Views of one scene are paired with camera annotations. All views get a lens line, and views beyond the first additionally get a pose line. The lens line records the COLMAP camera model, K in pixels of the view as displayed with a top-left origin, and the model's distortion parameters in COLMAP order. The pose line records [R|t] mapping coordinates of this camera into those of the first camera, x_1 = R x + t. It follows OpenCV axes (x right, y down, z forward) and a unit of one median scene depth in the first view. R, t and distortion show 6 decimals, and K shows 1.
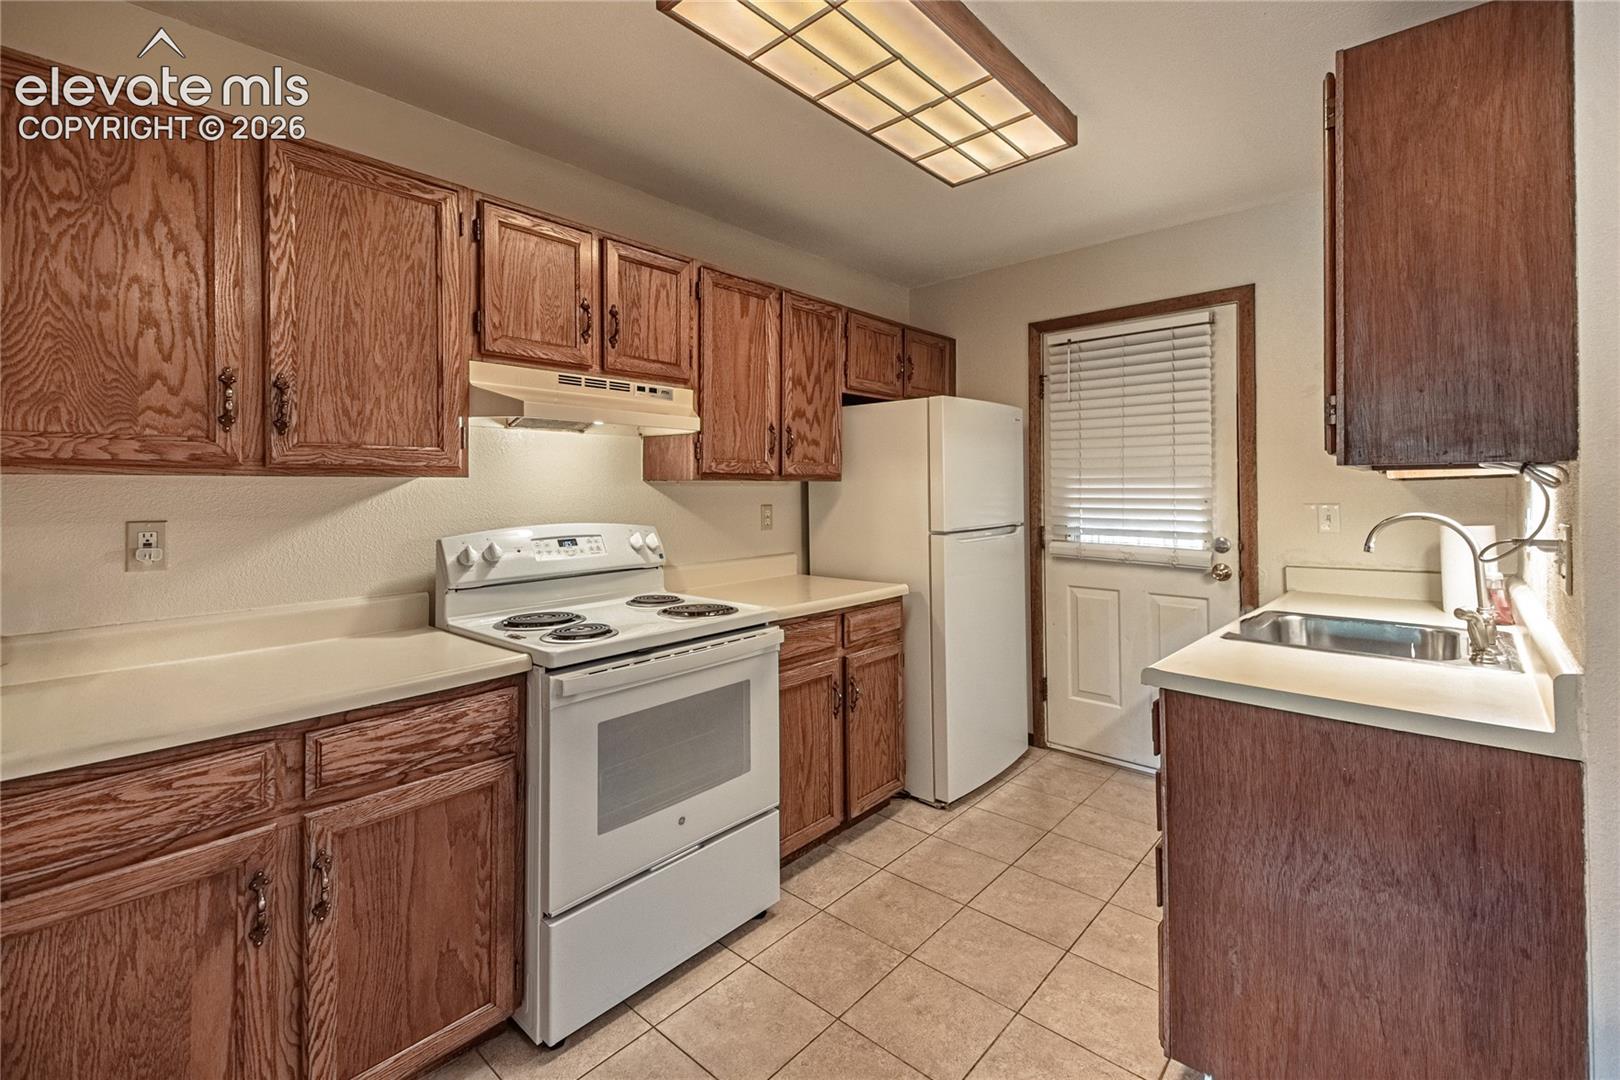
lens RADIAL K [[688.0, 0, 752.9], [0, 688.0, 475.5], [0, 0, 1]] dist [-0.015838, 0.001106]
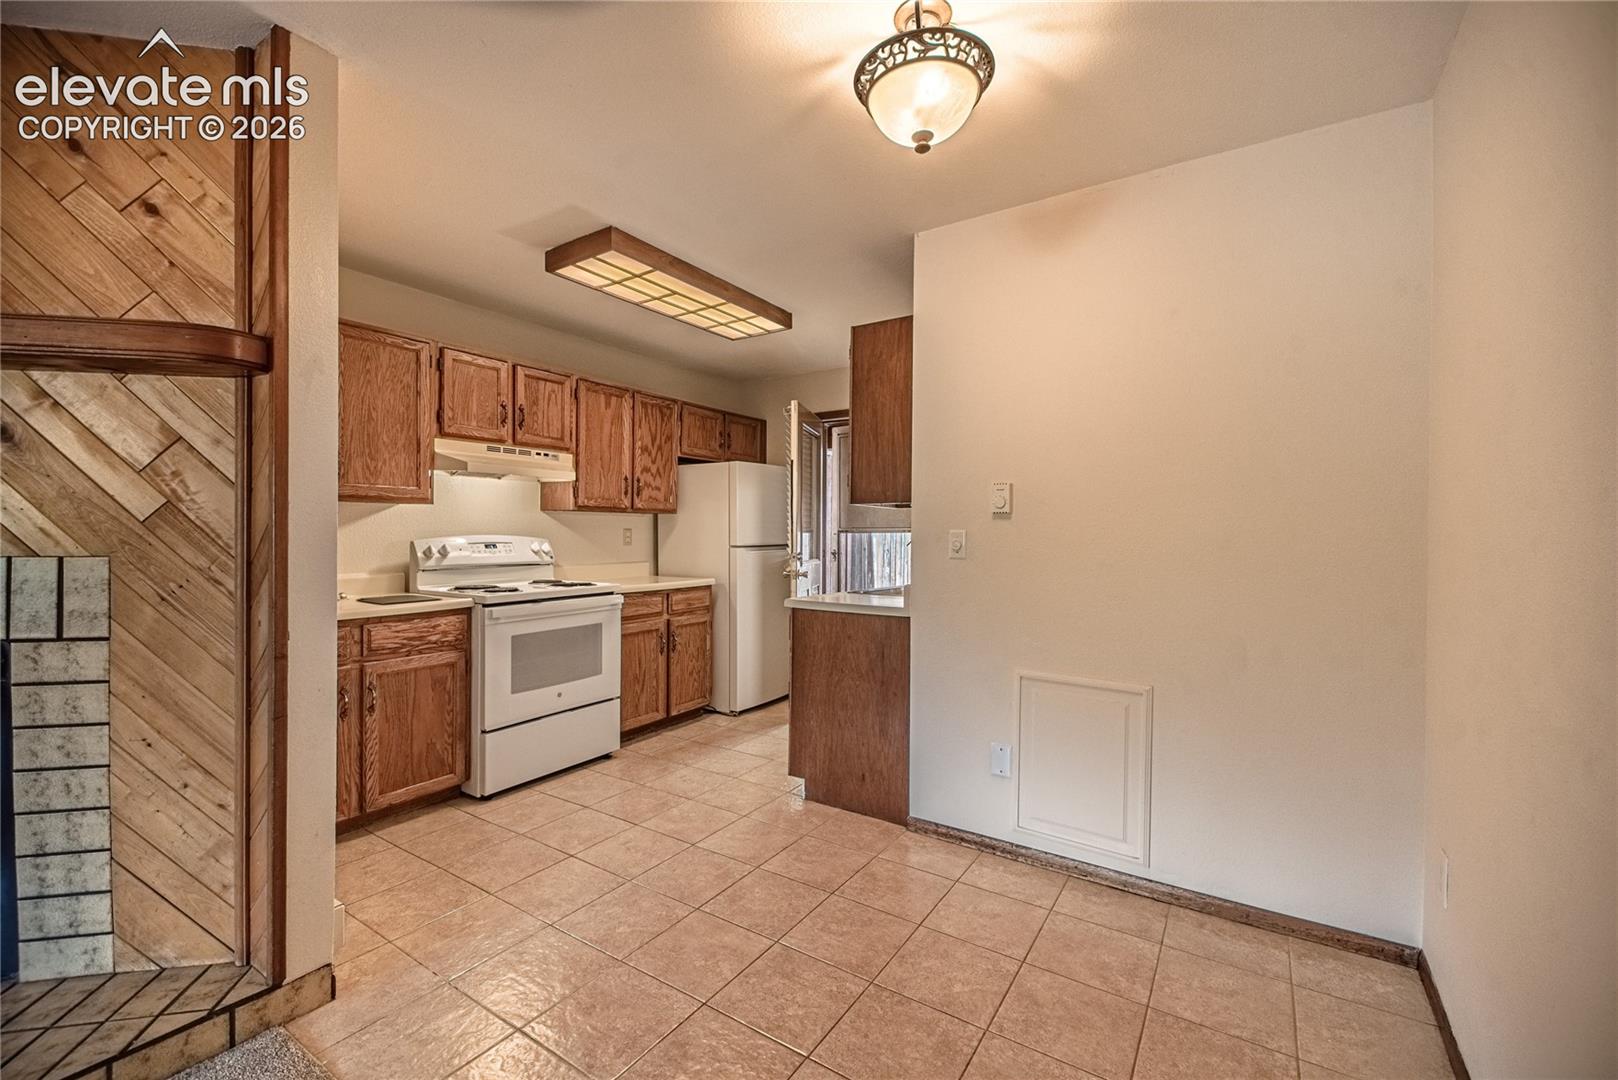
lens RADIAL K [[687.2, 0, 808.6], [0, 687.2, 534.0], [0, 0, 1]] dist [-0.015838, 0.001106]
pose [[0.979570, 0.009115, 0.200898, 0.158516], [-0.013325, 0.999719, 0.019615, 0.027894], [-0.200663, -0.021891, 0.979416, -0.822188]]
